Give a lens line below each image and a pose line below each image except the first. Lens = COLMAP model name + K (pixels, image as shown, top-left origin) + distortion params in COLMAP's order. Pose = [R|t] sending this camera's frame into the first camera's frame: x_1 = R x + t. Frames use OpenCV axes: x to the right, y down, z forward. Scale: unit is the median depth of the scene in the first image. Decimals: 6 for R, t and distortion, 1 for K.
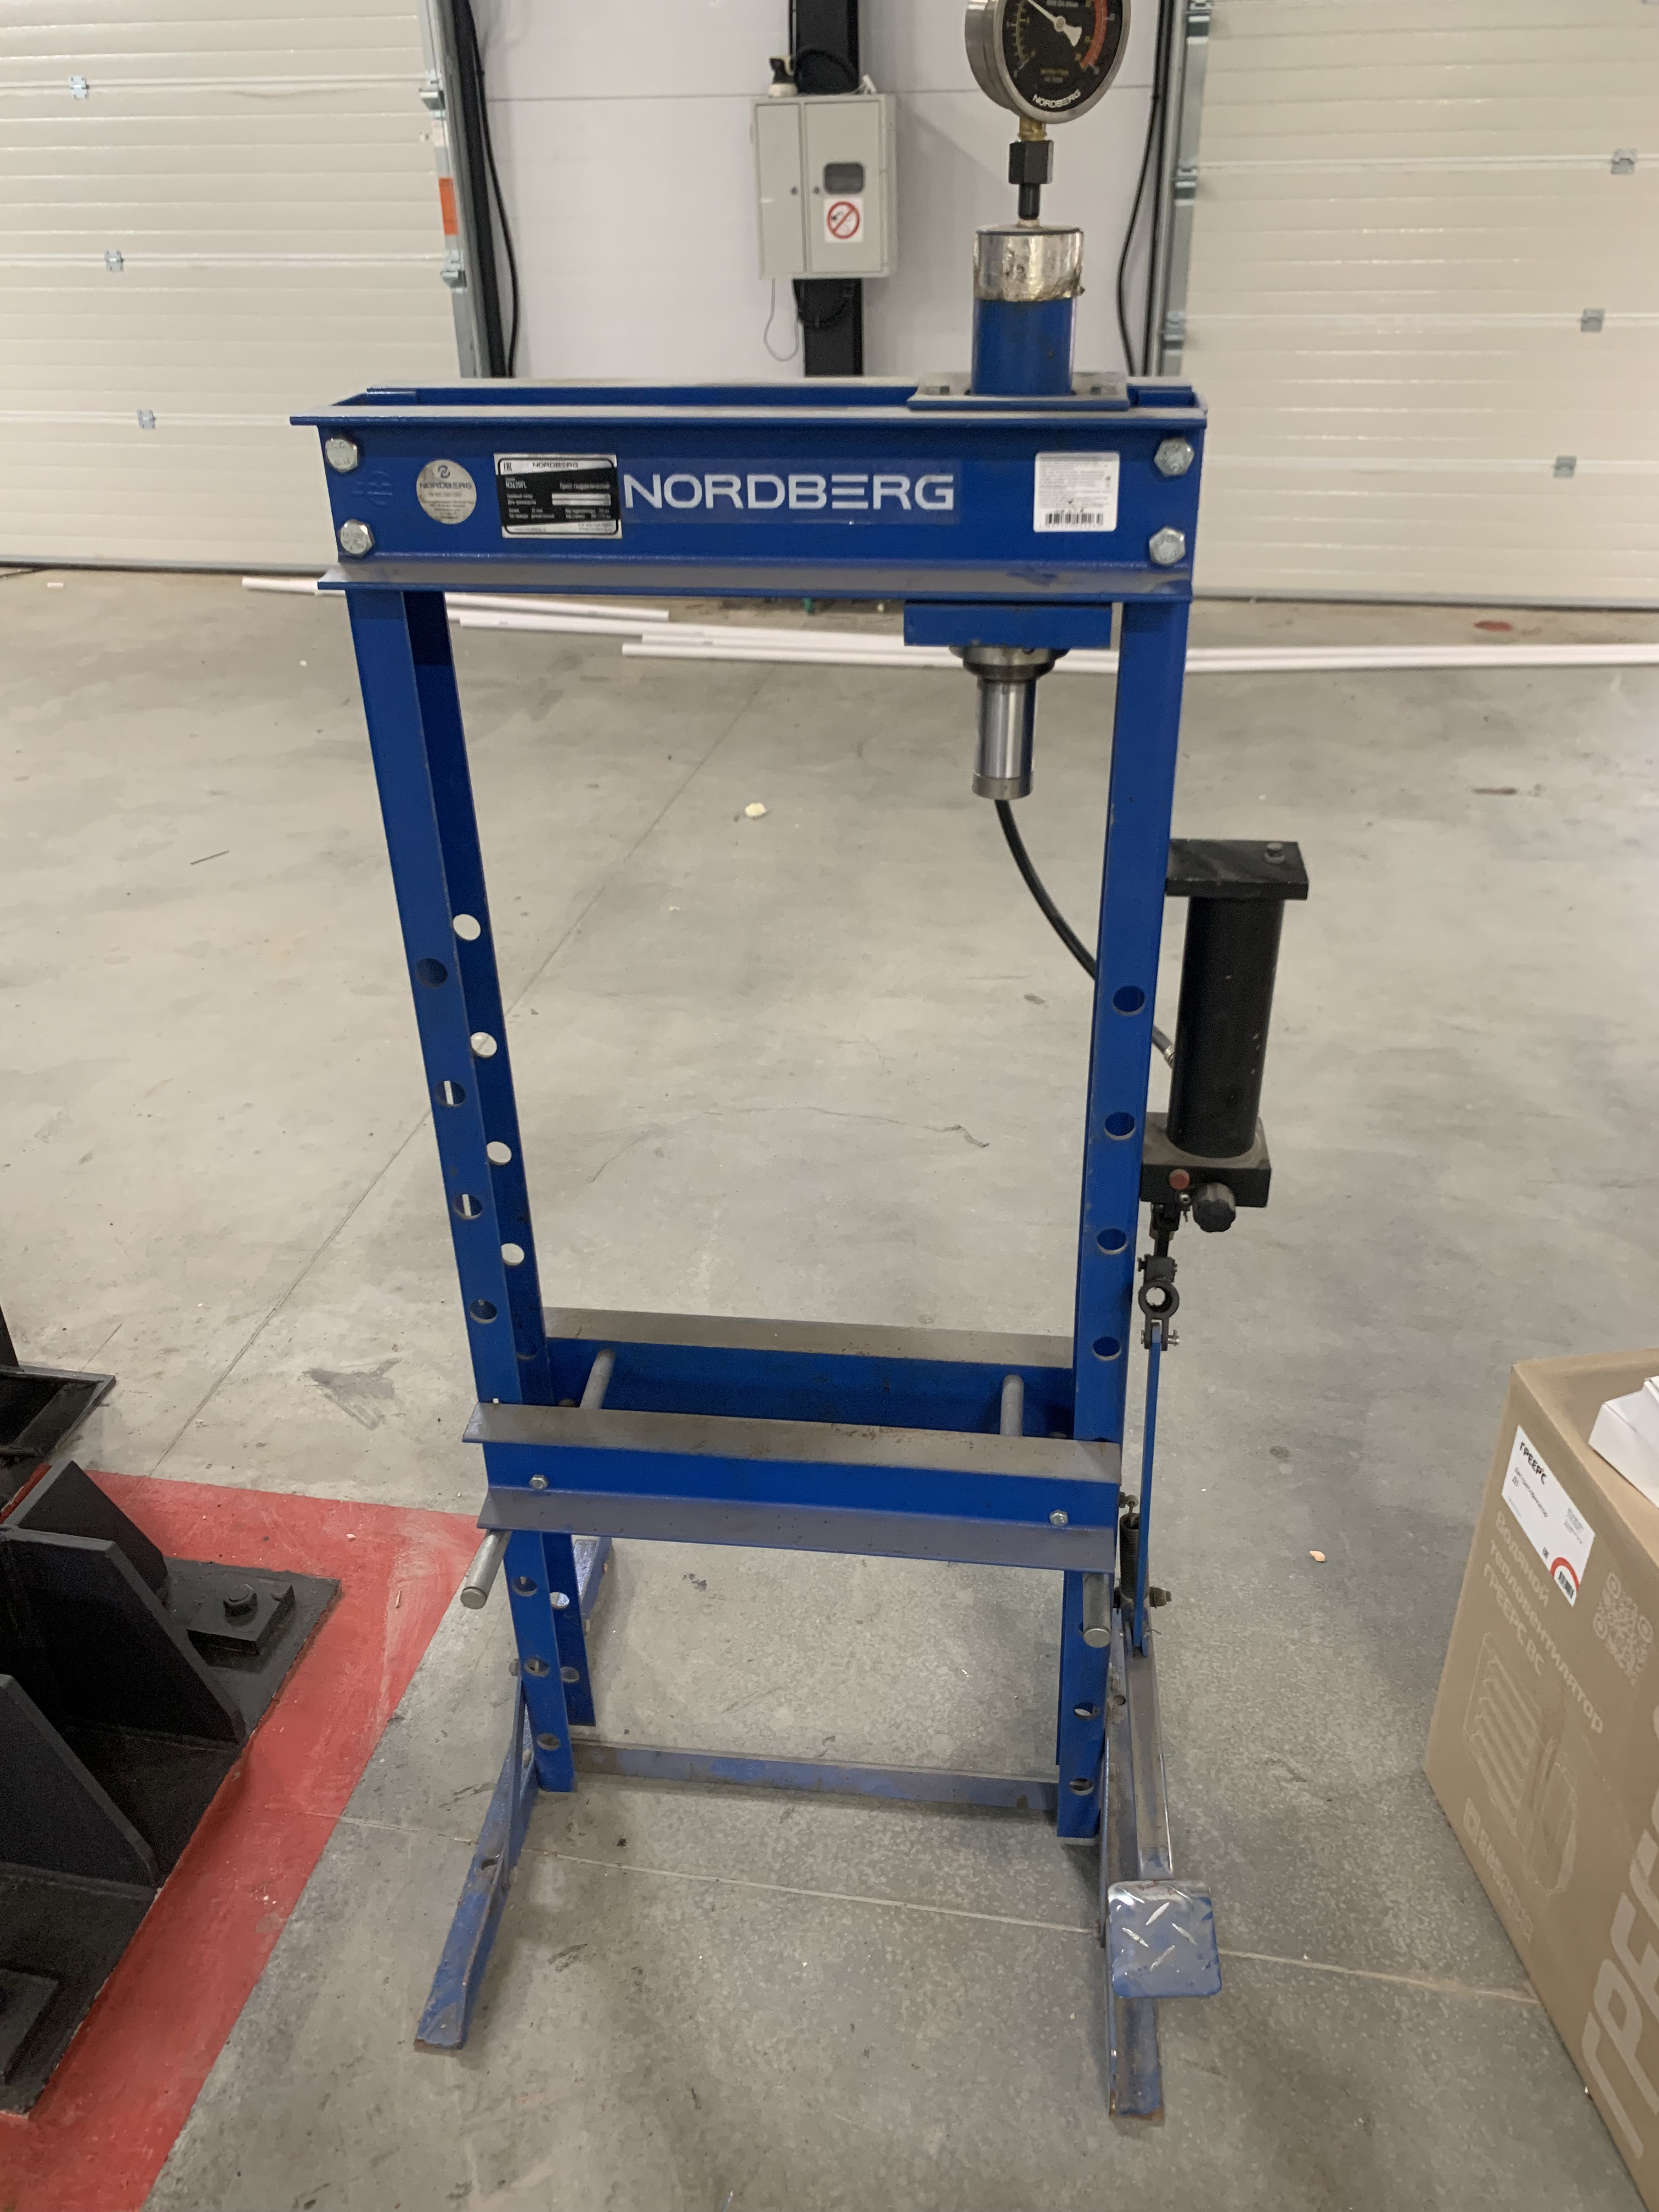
lens RADIAL K [[1692.6, 0, 836.0], [0, 1692.6, 1110.7], [0, 0, 1]] dist [0.008291, -0.008405]
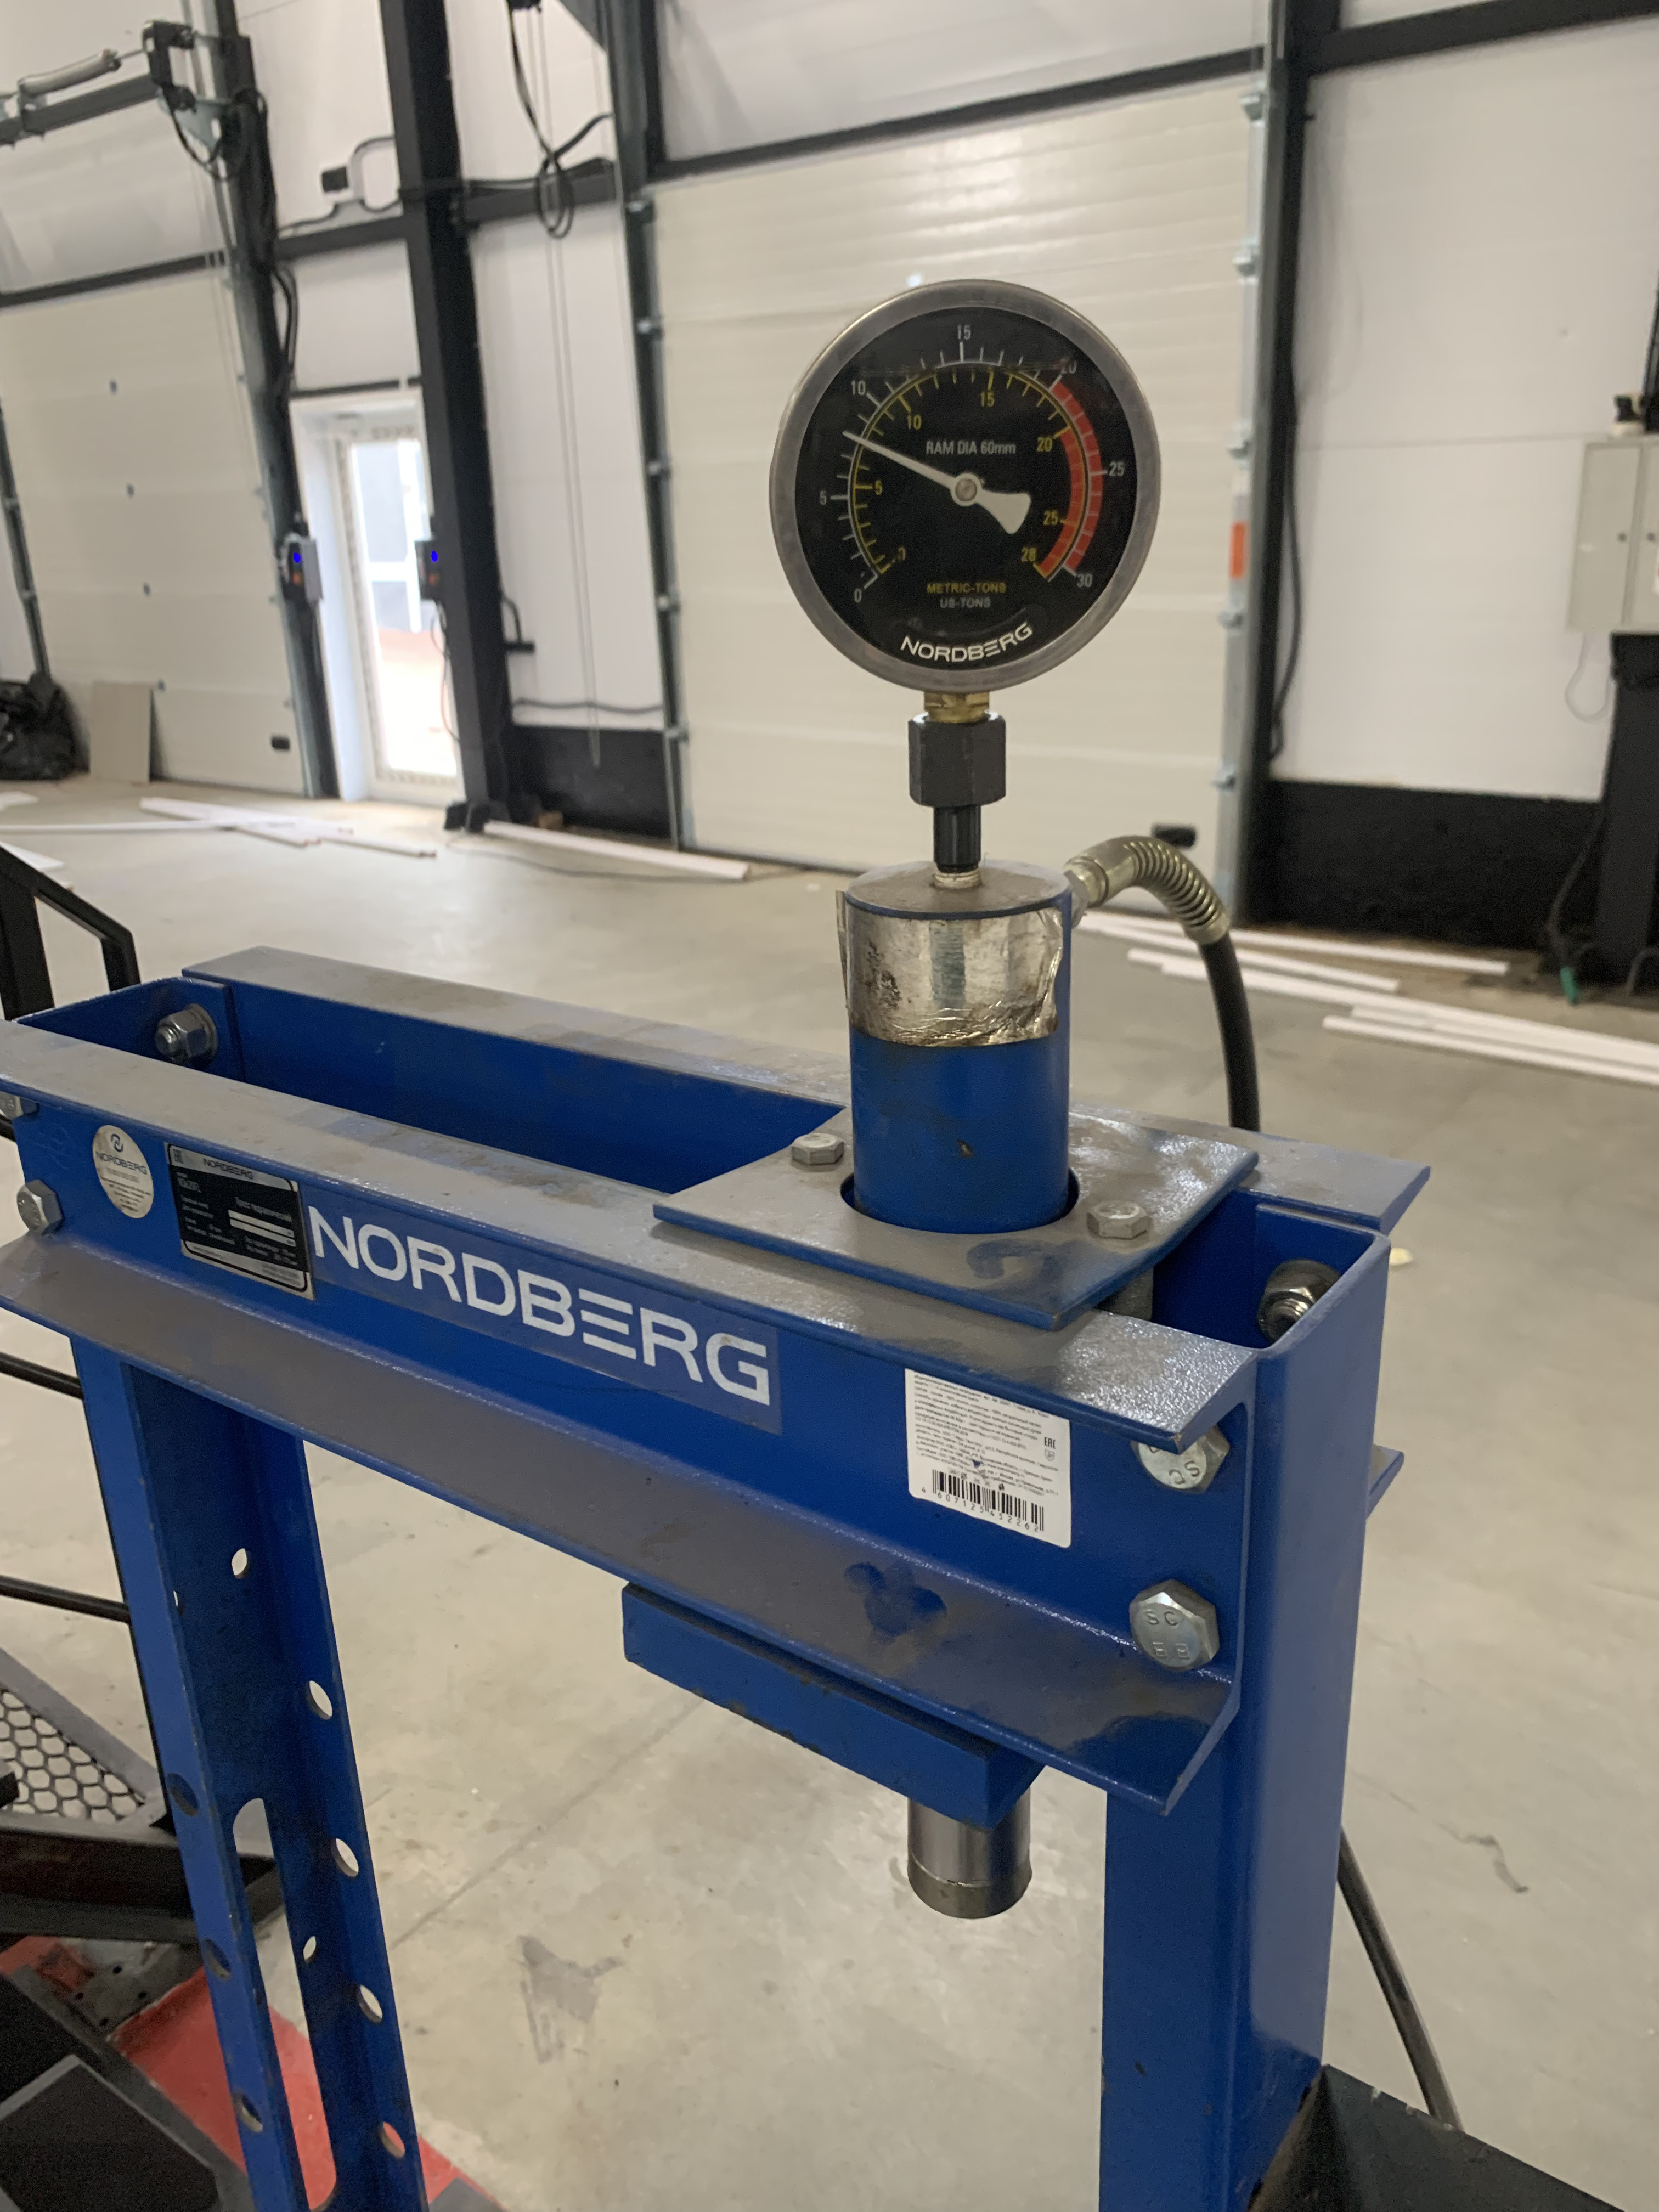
lens RADIAL K [[1697.8, 0, 813.9], [0, 1697.8, 1115.3], [0, 0, 1]] dist [0.090542, -0.157039]
pose [[0.876760, 0.150232, -0.456861, 0.278290], [-0.220593, 0.969757, -0.104447, -0.374256], [0.427353, 0.192356, 0.883385, 0.544427]]
